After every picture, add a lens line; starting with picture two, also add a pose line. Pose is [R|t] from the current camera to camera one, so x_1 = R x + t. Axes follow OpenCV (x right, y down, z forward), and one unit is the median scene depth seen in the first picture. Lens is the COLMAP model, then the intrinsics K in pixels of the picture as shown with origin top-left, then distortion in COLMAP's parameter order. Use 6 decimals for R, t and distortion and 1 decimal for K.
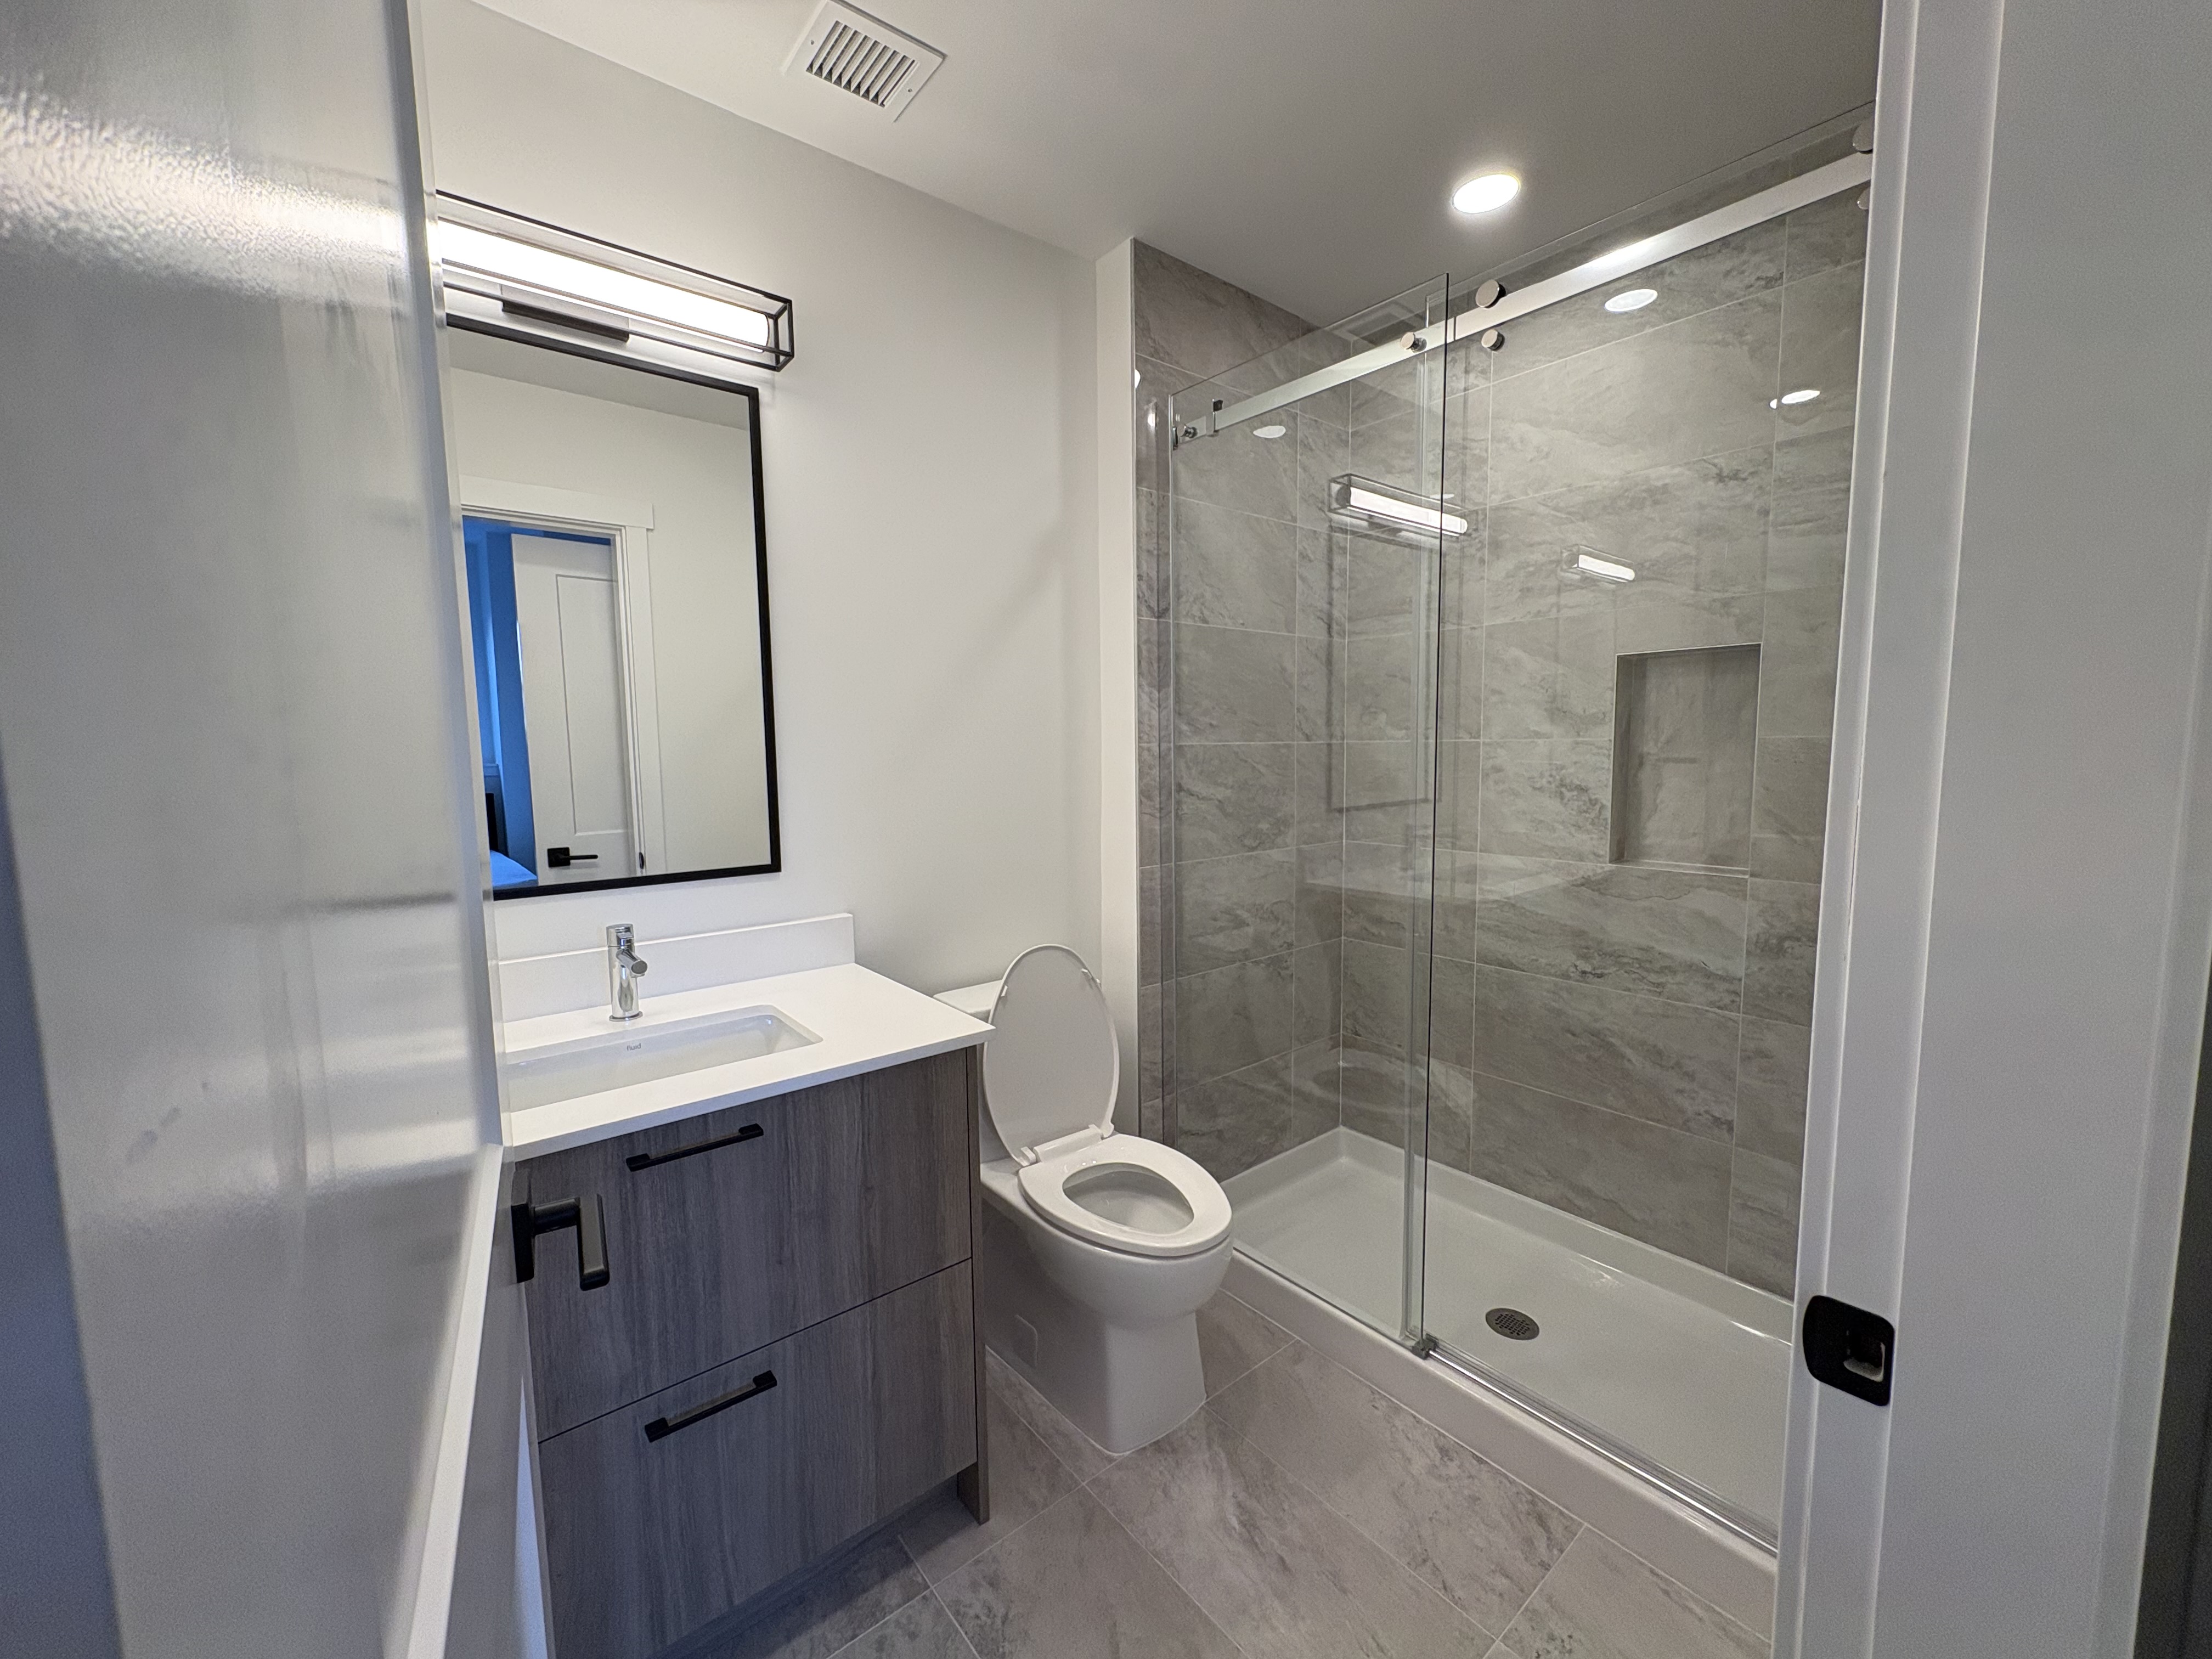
lens RADIAL K [[877.9, 0, 1106.0], [0, 877.9, 829.5], [0, 0, 1]] dist [-0.000837, 0.000416]
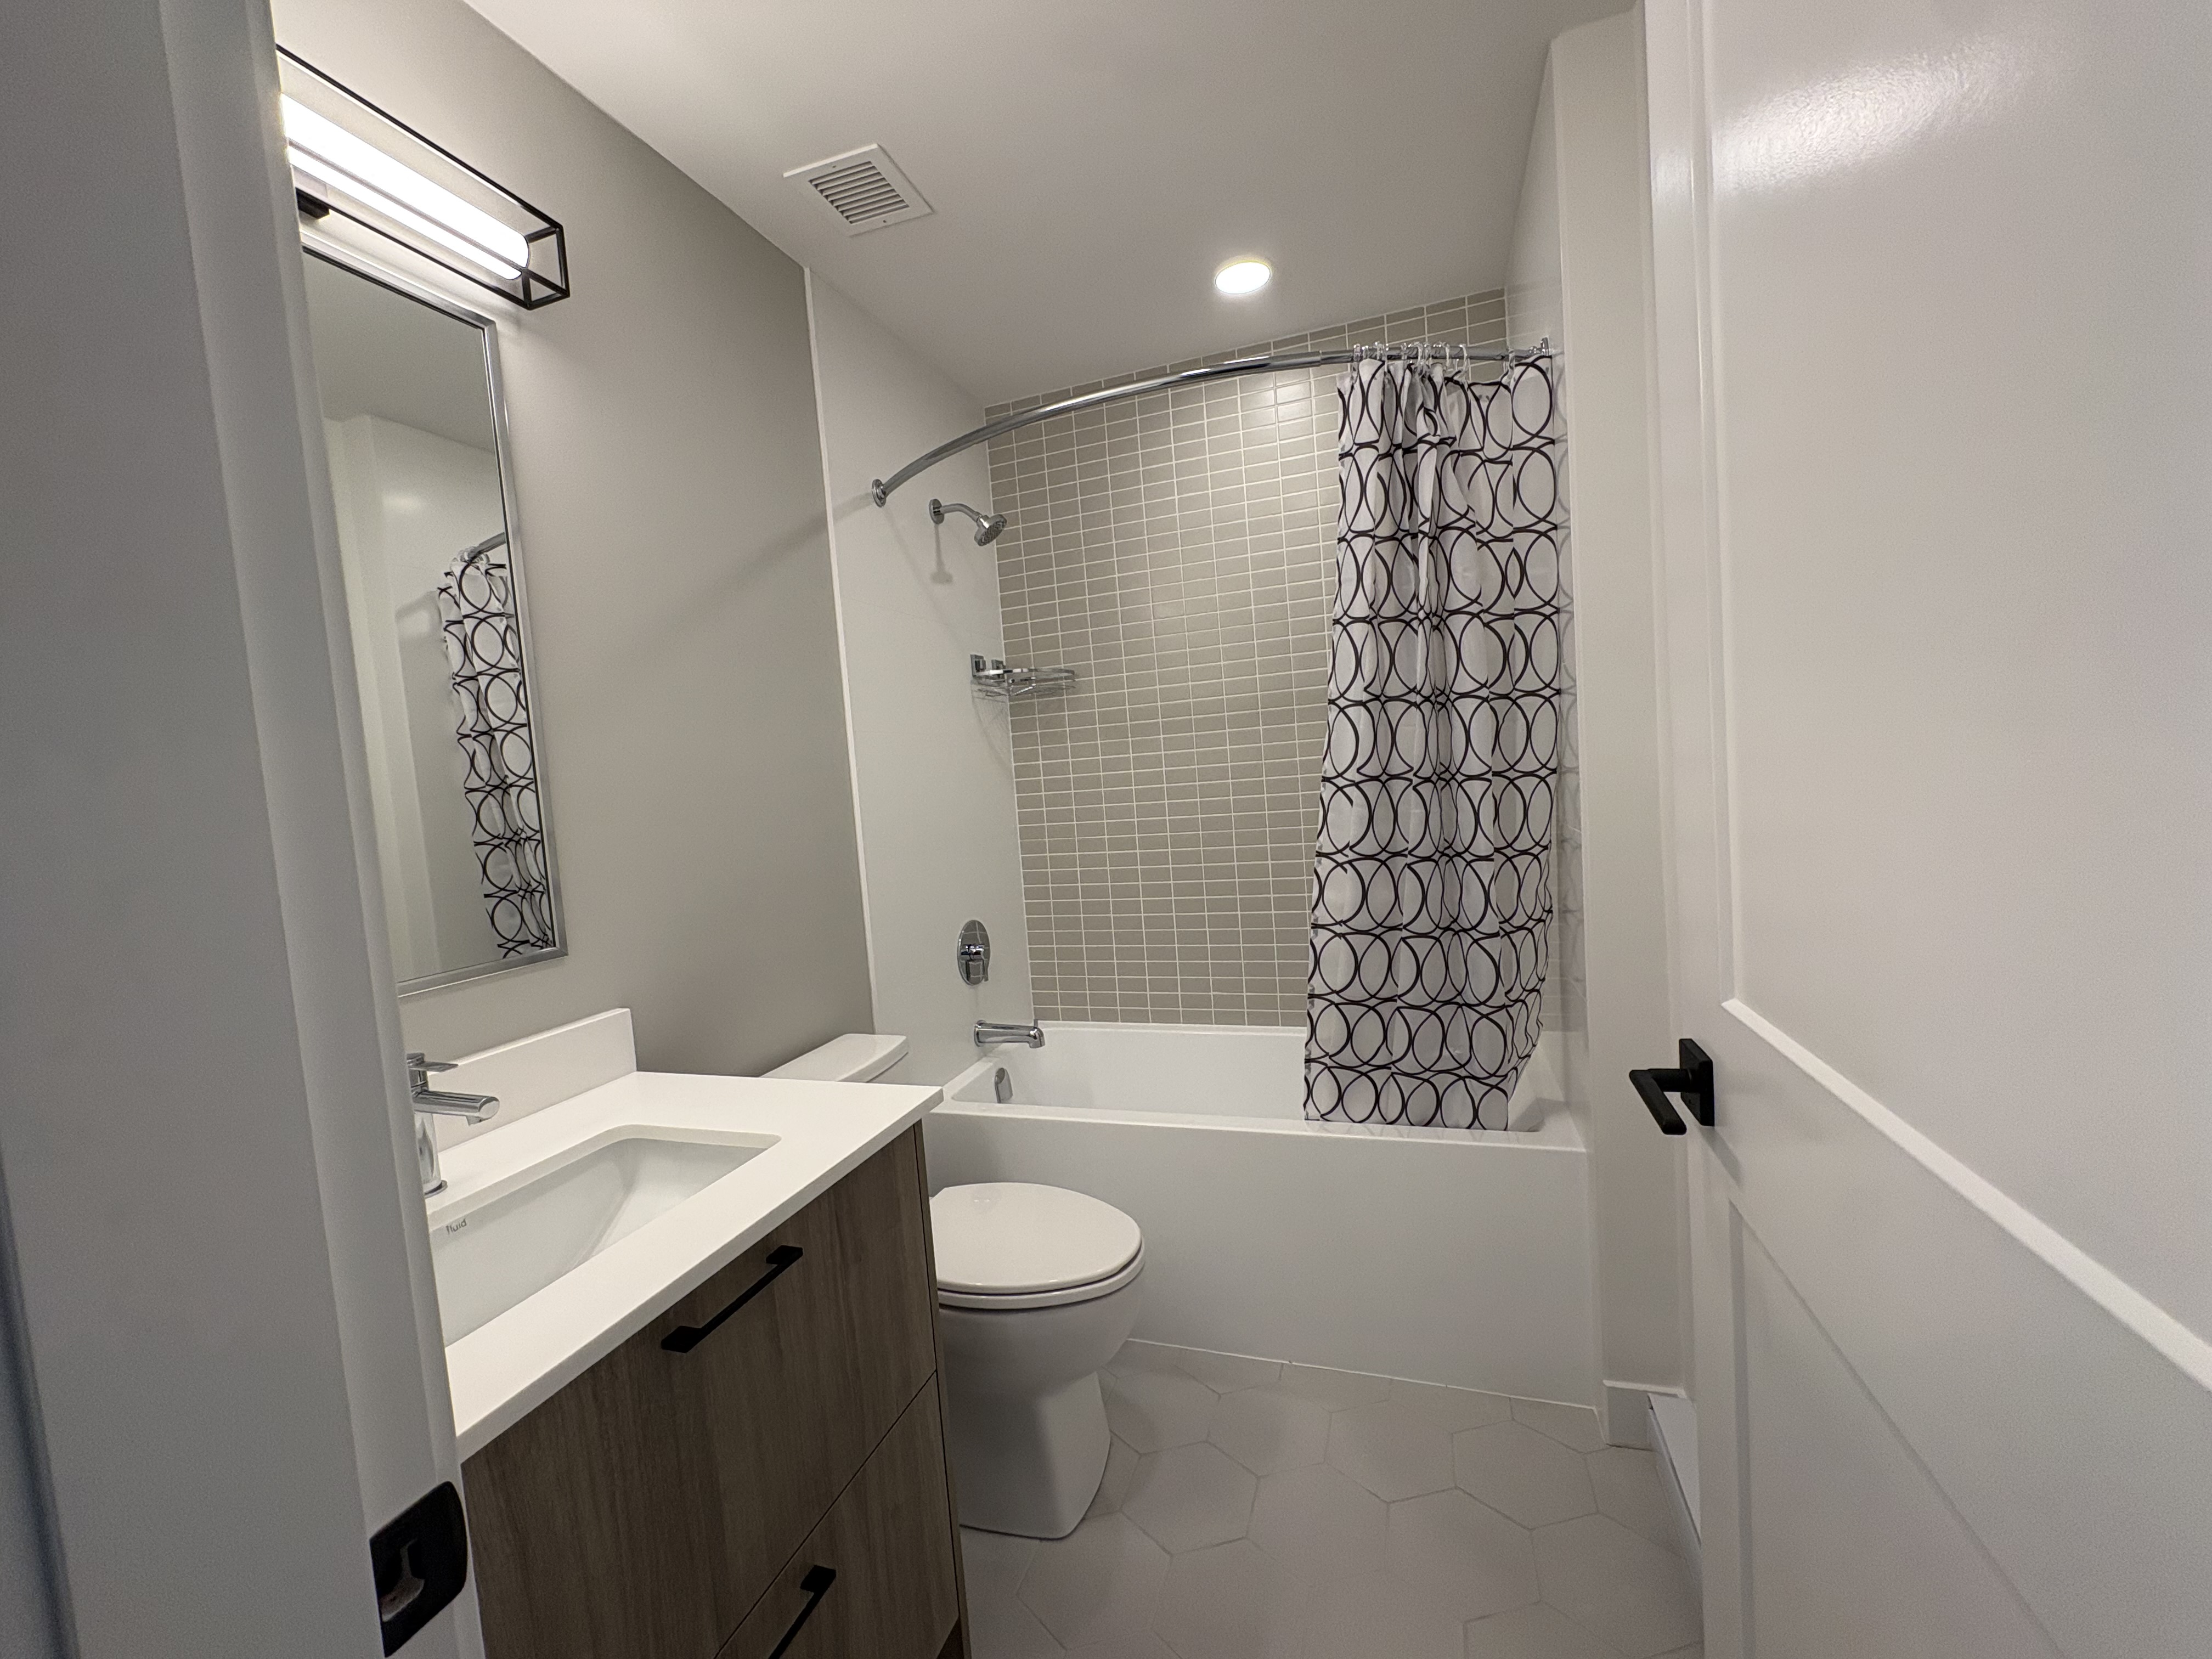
lens RADIAL K [[877.9, 0, 1106.0], [0, 877.9, 829.5], [0, 0, 1]] dist [-0.000837, 0.000416]
pose [[0.862449, -0.091189, 0.497861, -0.378272], [0.126375, 0.991279, -0.037357, 0.027811], [-0.490113, 0.095136, 0.866452, 0.129427]]
